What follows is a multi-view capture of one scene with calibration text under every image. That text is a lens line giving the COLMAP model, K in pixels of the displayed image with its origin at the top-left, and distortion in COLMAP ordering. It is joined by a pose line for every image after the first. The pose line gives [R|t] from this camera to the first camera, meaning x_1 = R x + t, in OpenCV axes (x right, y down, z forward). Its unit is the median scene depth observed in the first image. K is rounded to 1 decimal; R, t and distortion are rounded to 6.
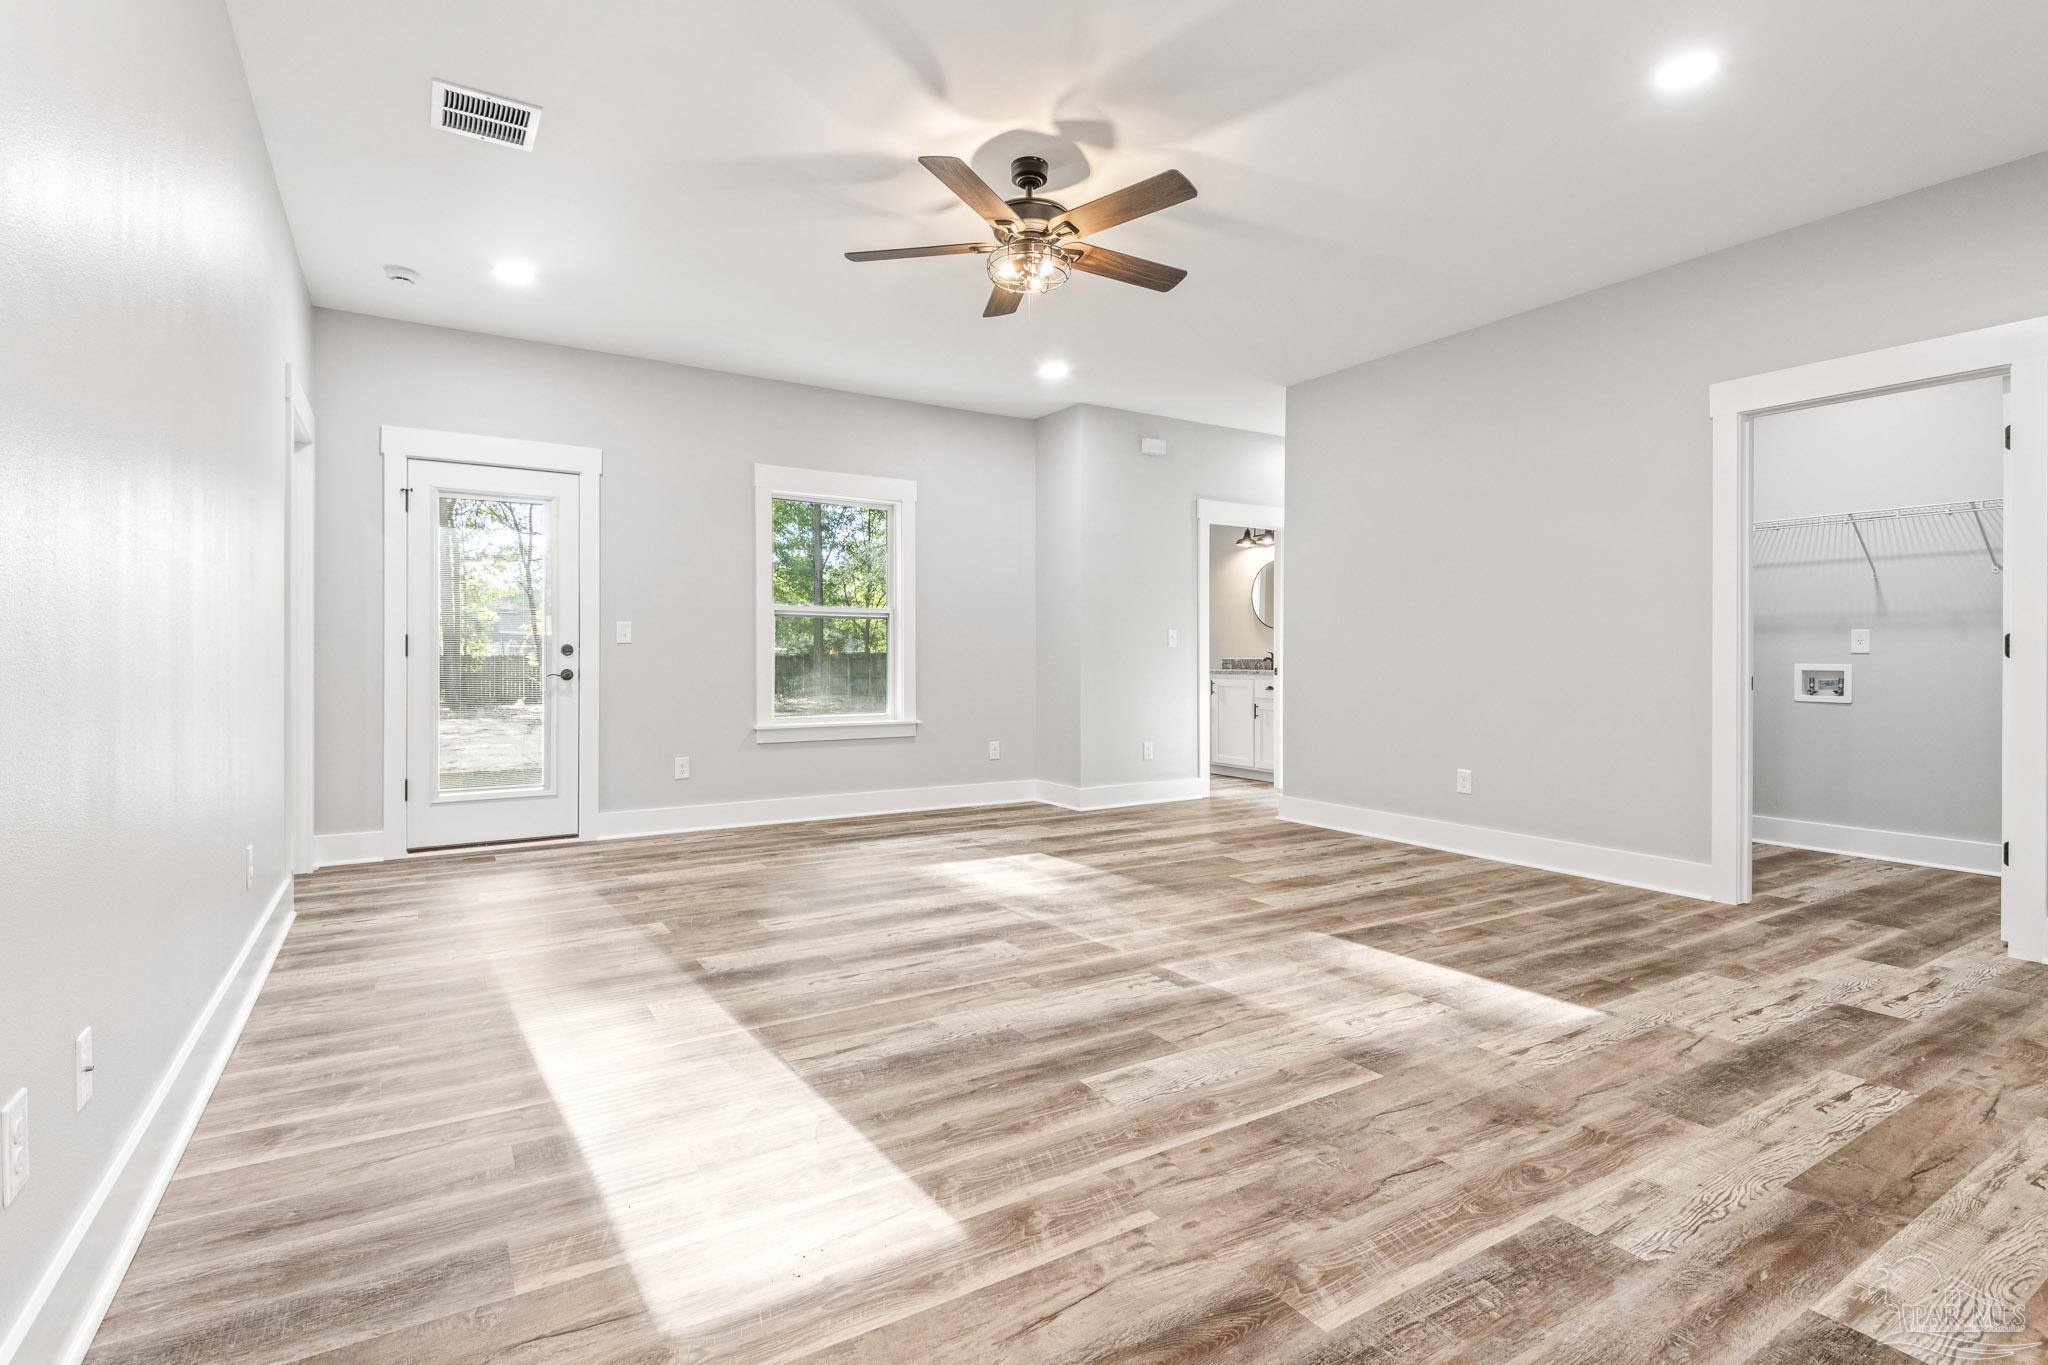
lens RADIAL K [[963.9, 0, 1008.9], [0, 963.9, 639.8], [0, 0, 1]] dist [0.036821, -0.026498]
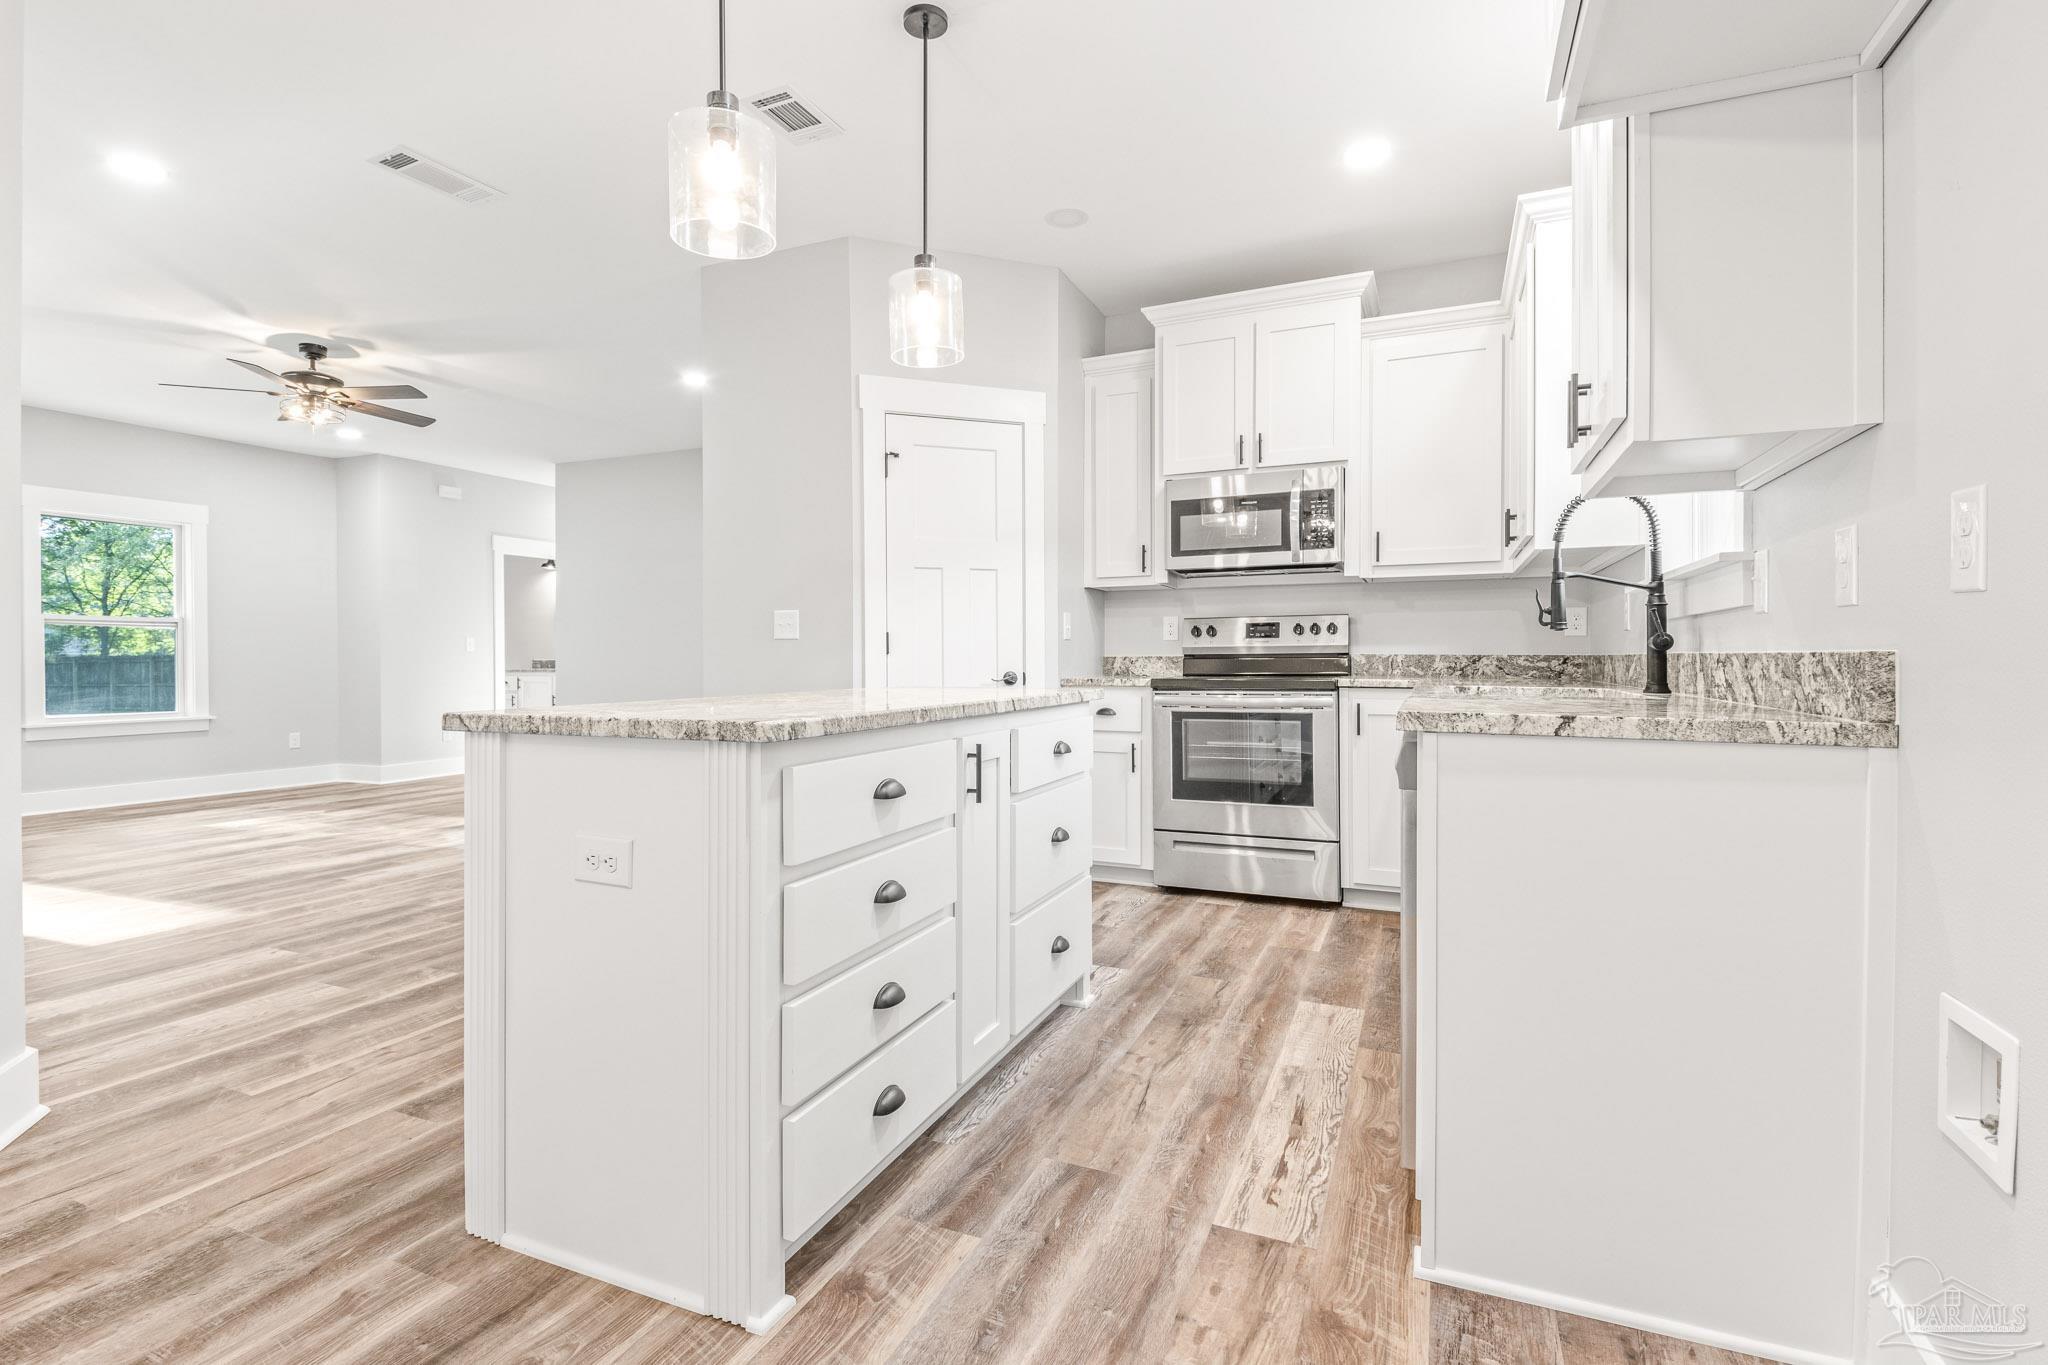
lens RADIAL K [[971.5, 0, 1010.5], [0, 971.5, 655.2], [0, 0, 1]] dist [0.013901, -0.012635]
pose [[0.820134, -0.007312, 0.572125, 0.045080], [-0.002386, 0.999866, 0.016199, -0.022099], [-0.572167, -0.014650, 0.820006, -1.041470]]
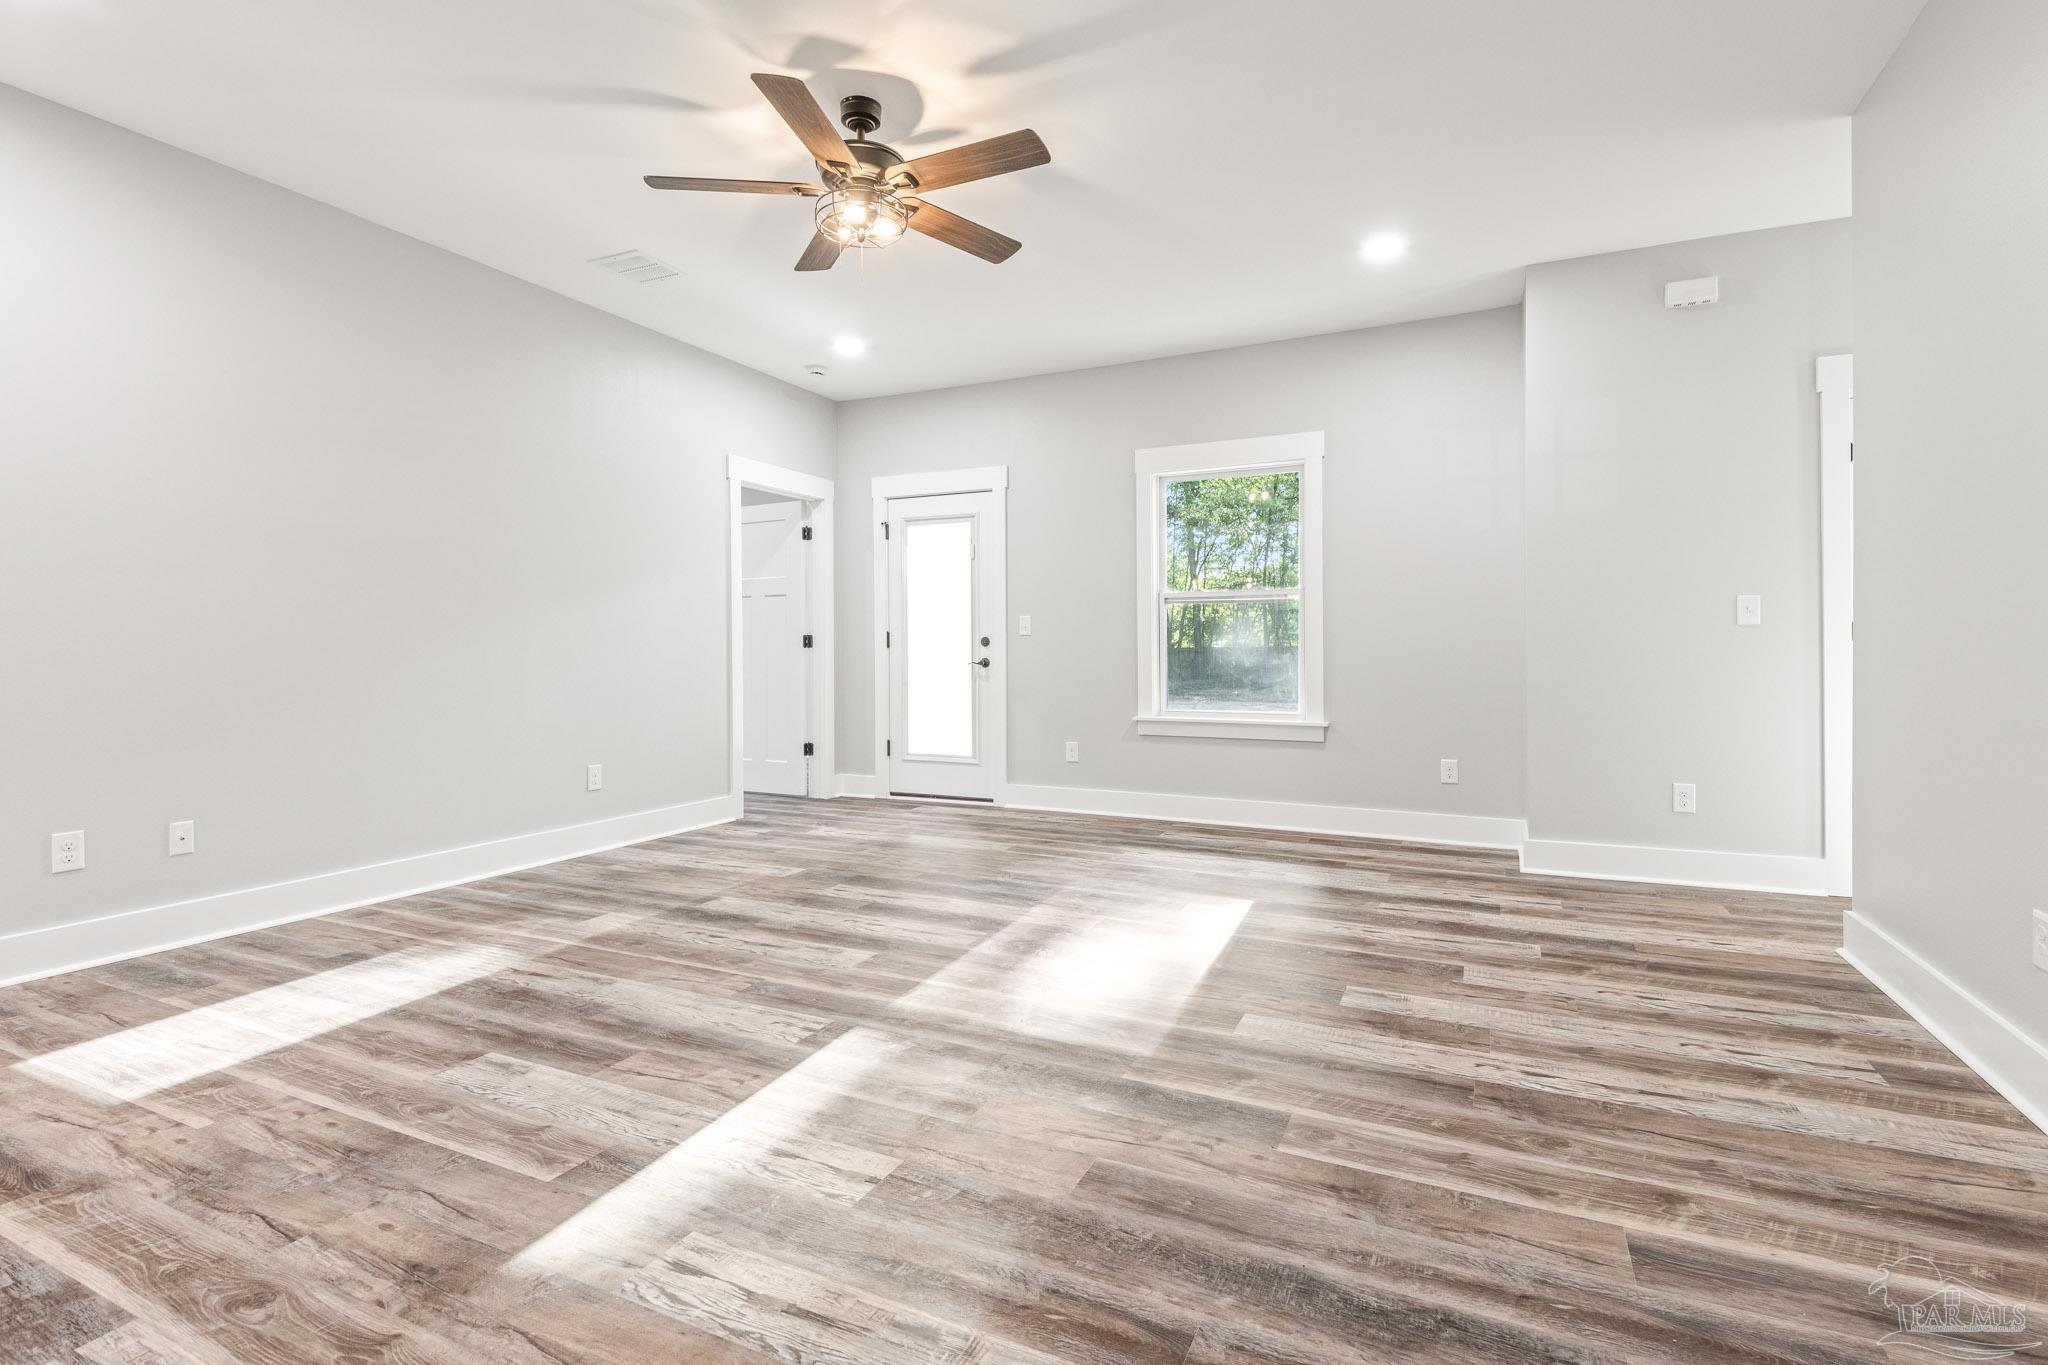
lens RADIAL K [[971.5, 0, 1010.5], [0, 971.5, 655.2], [0, 0, 1]] dist [0.013901, -0.012635]
pose [[0.539867, 0.000849, -0.841750, 0.958593], [0.023517, 0.999594, 0.016091, 0.014398], [0.841422, -0.028483, 0.539627, 0.690883]]
